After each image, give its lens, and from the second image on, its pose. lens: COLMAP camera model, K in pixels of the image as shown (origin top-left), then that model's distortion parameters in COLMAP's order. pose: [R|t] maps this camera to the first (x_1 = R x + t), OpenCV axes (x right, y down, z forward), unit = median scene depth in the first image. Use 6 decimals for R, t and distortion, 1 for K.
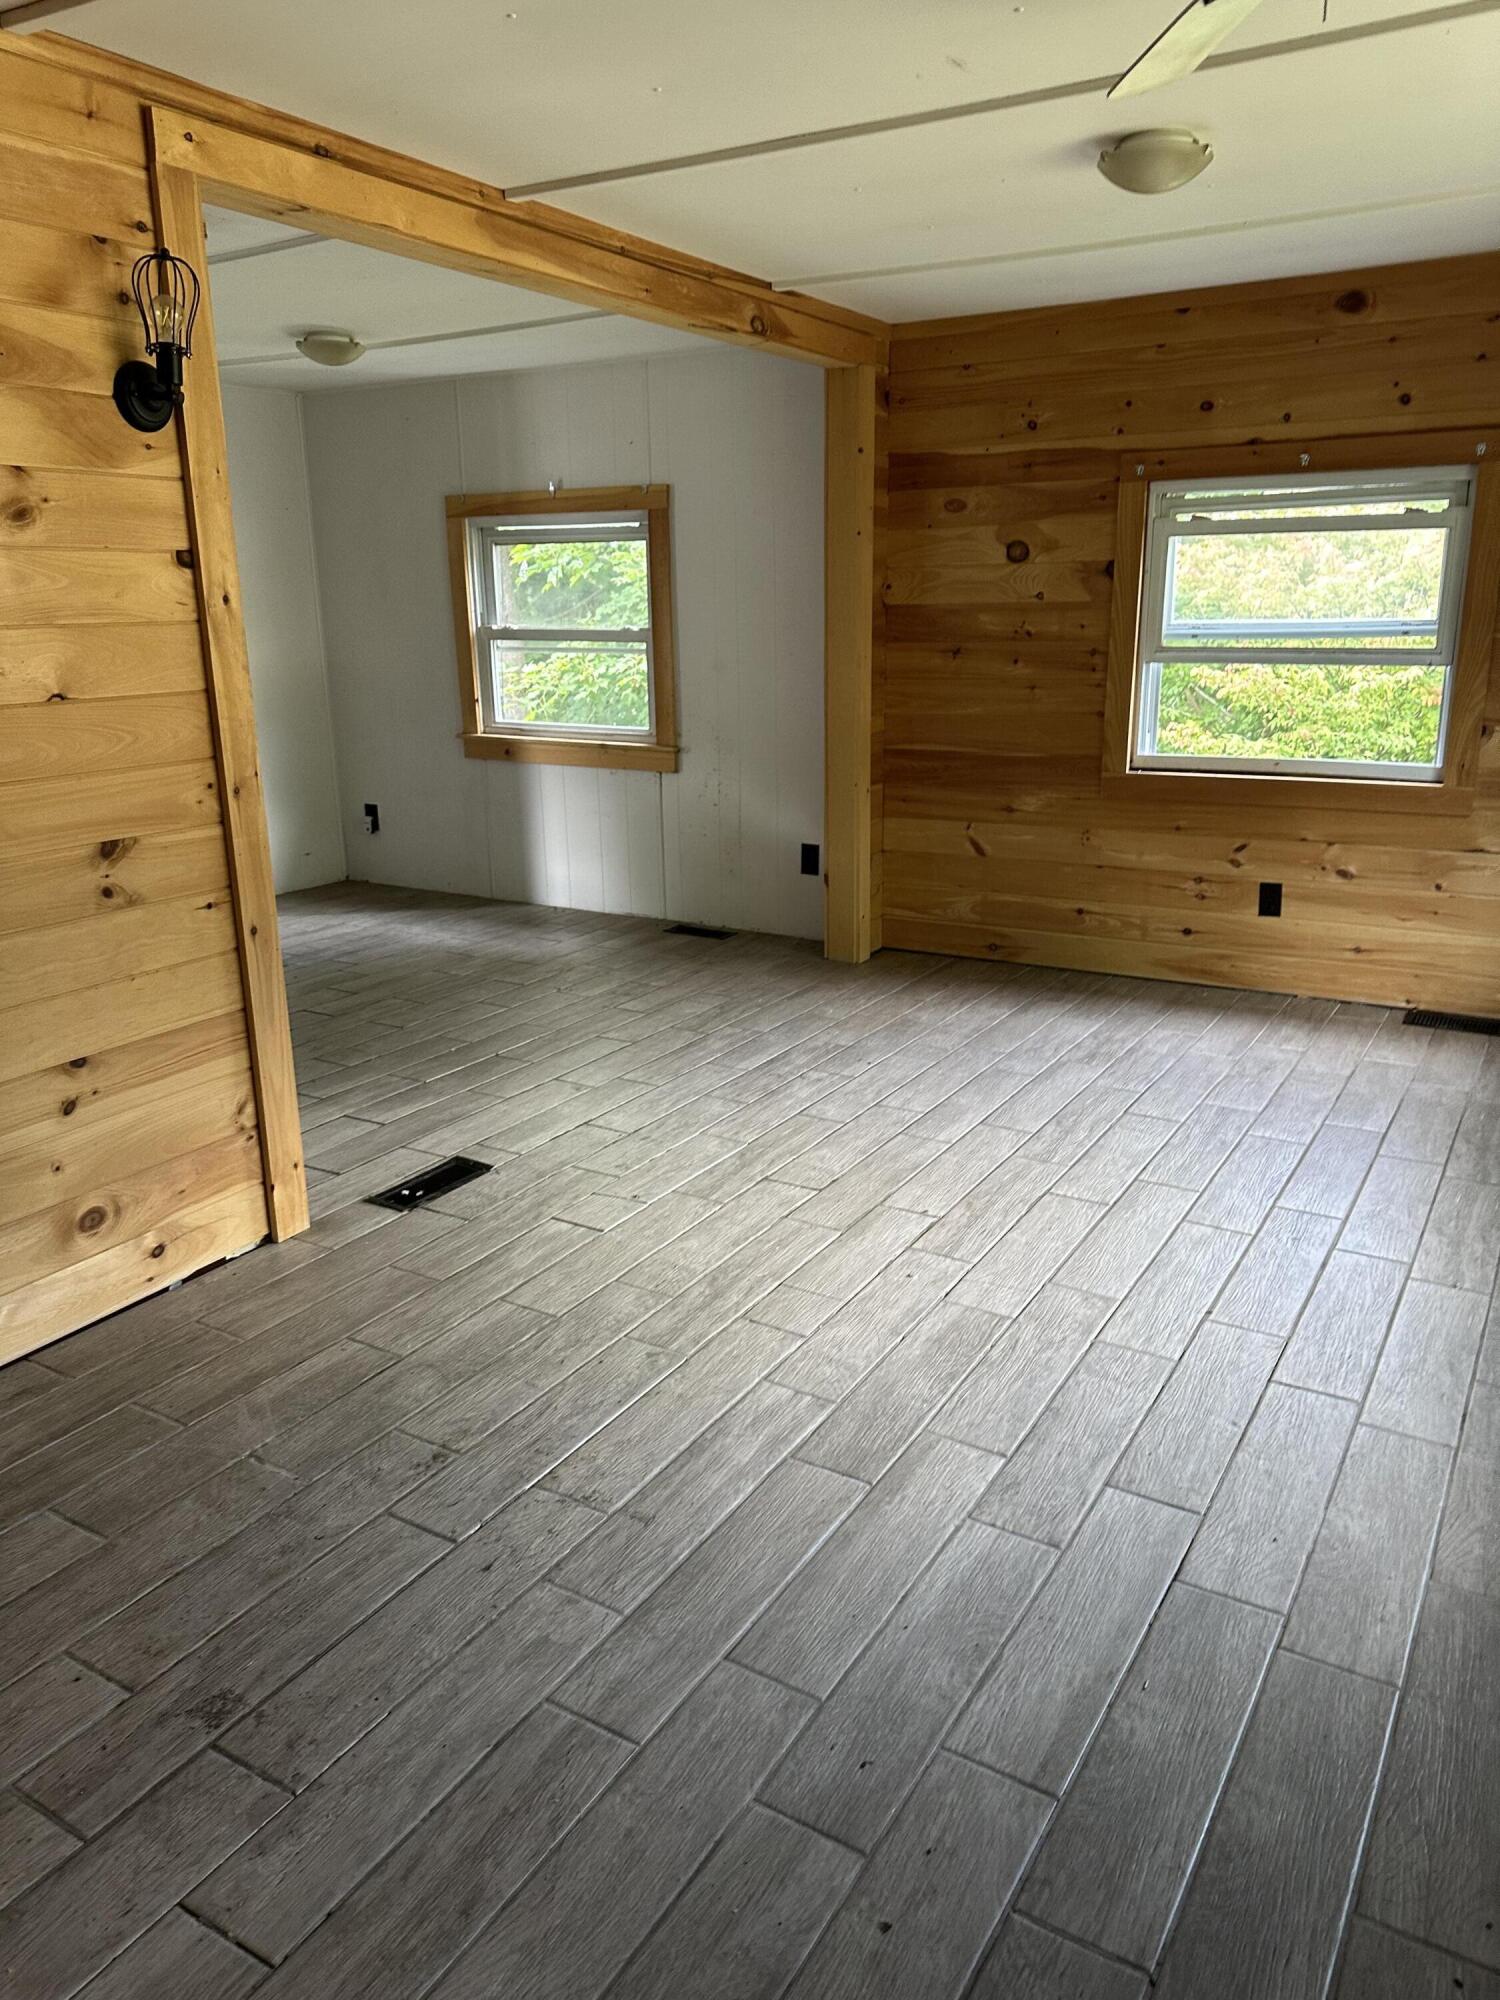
lens RADIAL K [[1432.6, 0, 760.3], [0, 1432.6, 1013.9], [0, 0, 1]] dist [0.028783, -0.012564]
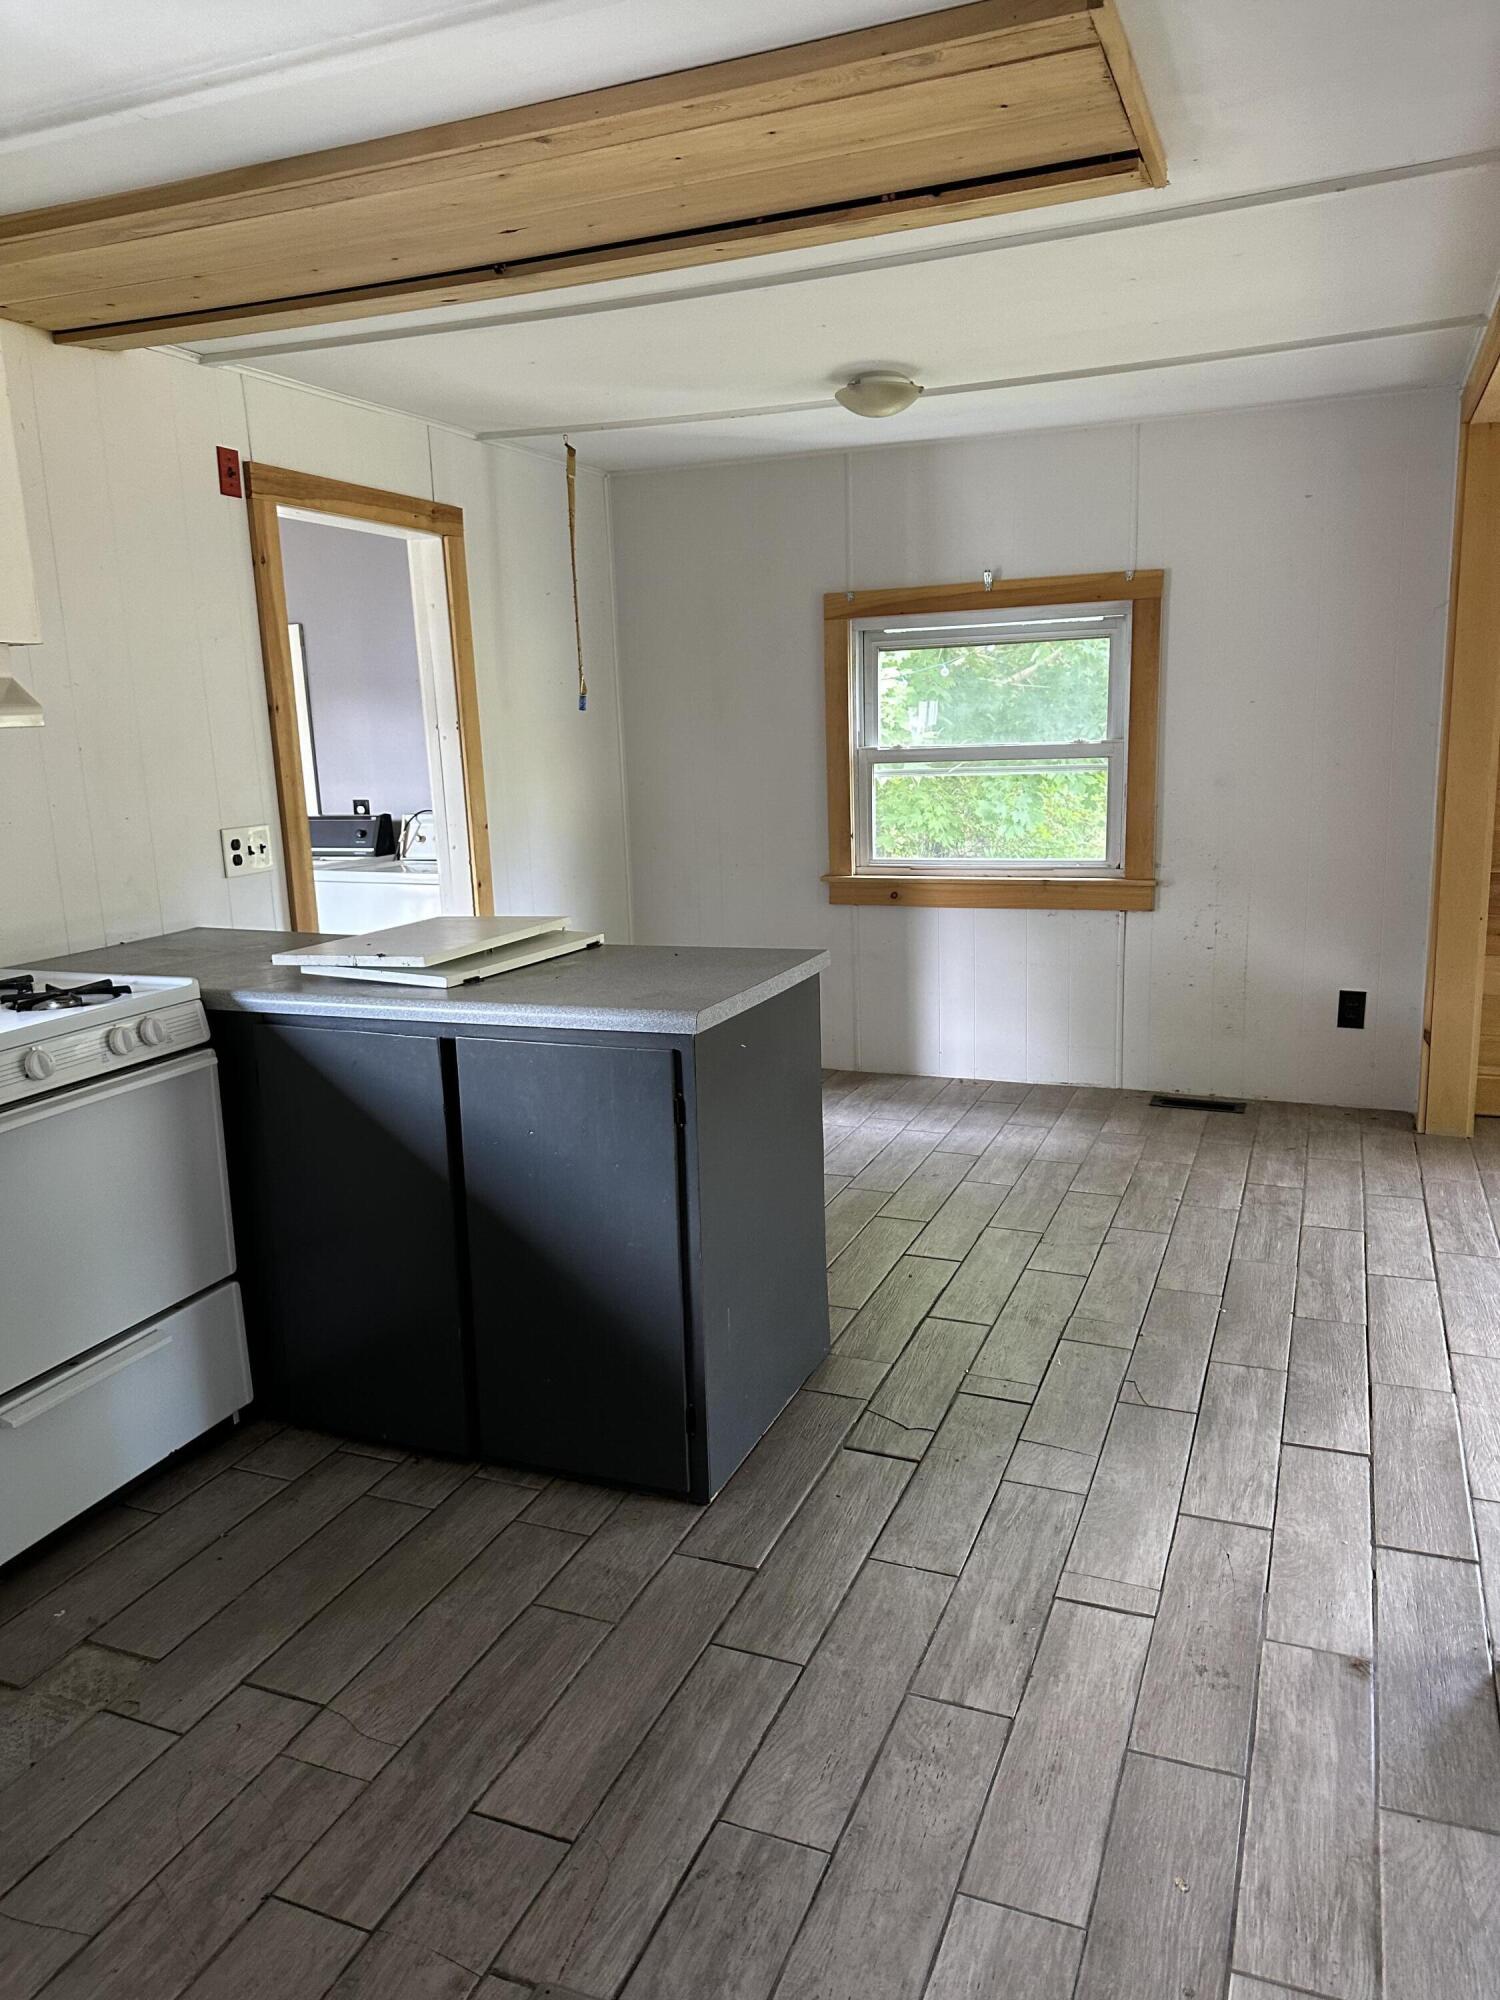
lens RADIAL K [[1432.6, 0, 732.5], [0, 1432.6, 987.4], [0, 0, 1]] dist [0.028783, -0.012564]
pose [[0.992423, -0.047660, 0.113246, -0.386498], [0.059417, 0.992923, -0.102823, -0.054771], [-0.107544, 0.108773, 0.988232, 0.218757]]
